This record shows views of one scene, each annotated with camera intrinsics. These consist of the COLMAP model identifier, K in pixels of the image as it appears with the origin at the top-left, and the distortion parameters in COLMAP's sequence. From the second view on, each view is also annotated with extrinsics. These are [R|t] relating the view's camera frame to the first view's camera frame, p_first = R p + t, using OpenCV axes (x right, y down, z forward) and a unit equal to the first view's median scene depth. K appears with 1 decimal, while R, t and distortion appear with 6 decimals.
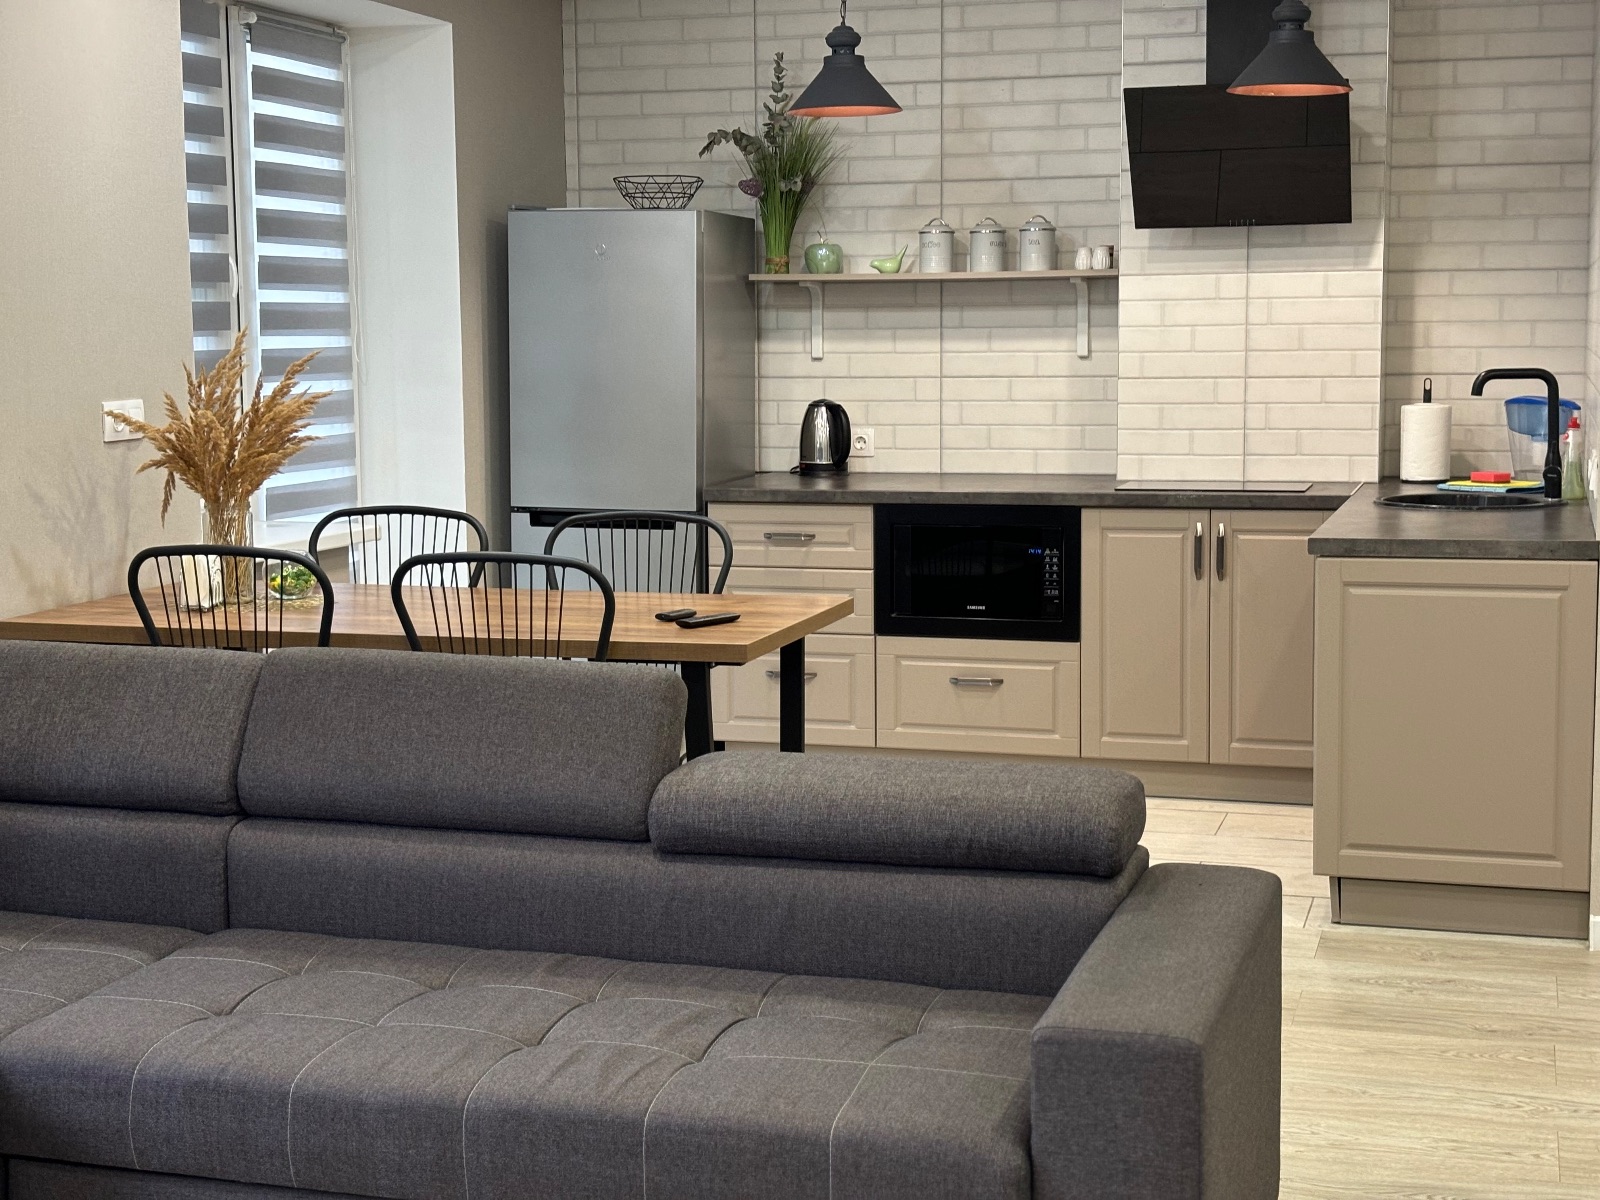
lens RADIAL K [[2391.5, 0, 800.0], [0, 2391.5, 600.0], [0, 0, 1]] dist [0.211983, -0.830790]
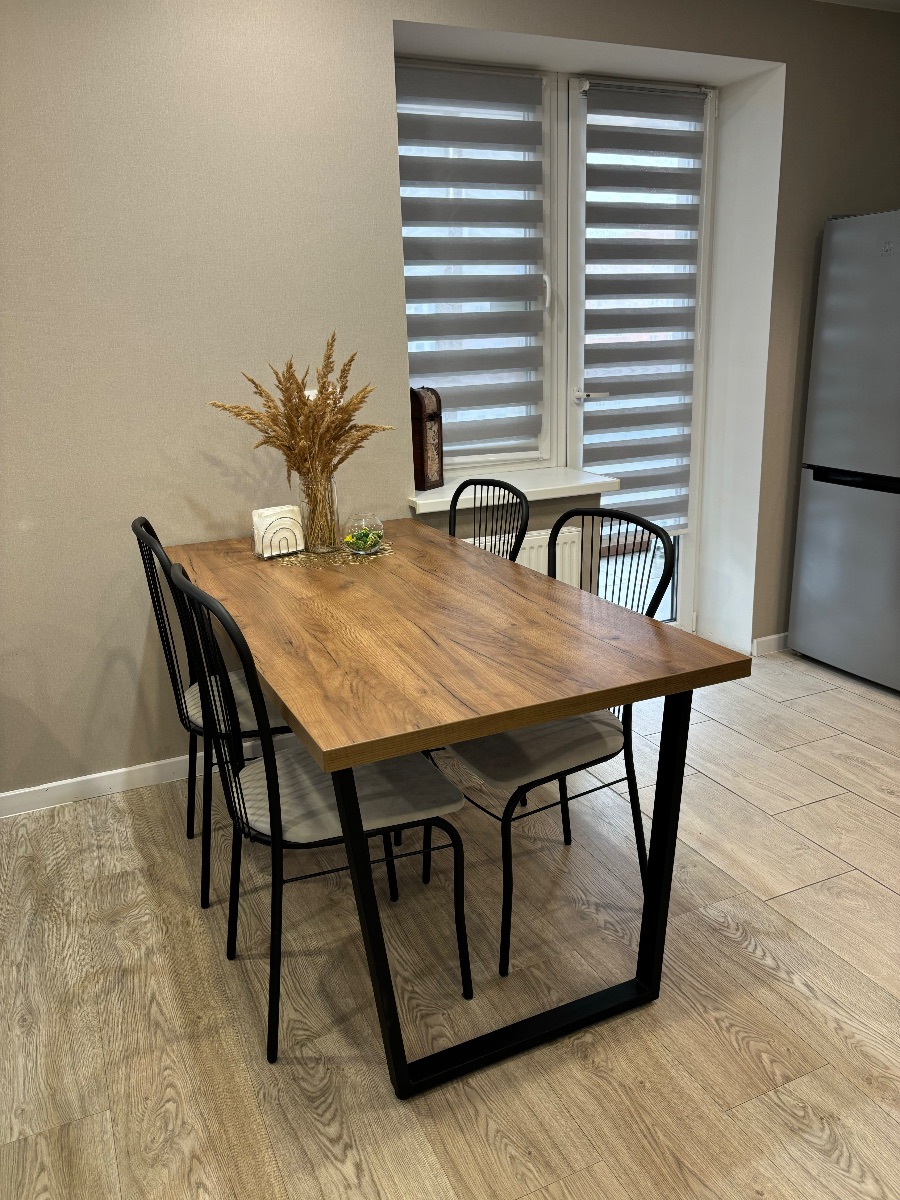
lens RADIAL K [[923.4, 0, 450.0], [0, 923.4, 600.0], [0, 0, 1]] dist [0.070607, -0.081108]
pose [[0.669267, 0.185300, -0.719546, 0.130185], [-0.058676, 0.978560, 0.197426, -0.055486], [0.740702, -0.089911, 0.665790, 0.520986]]
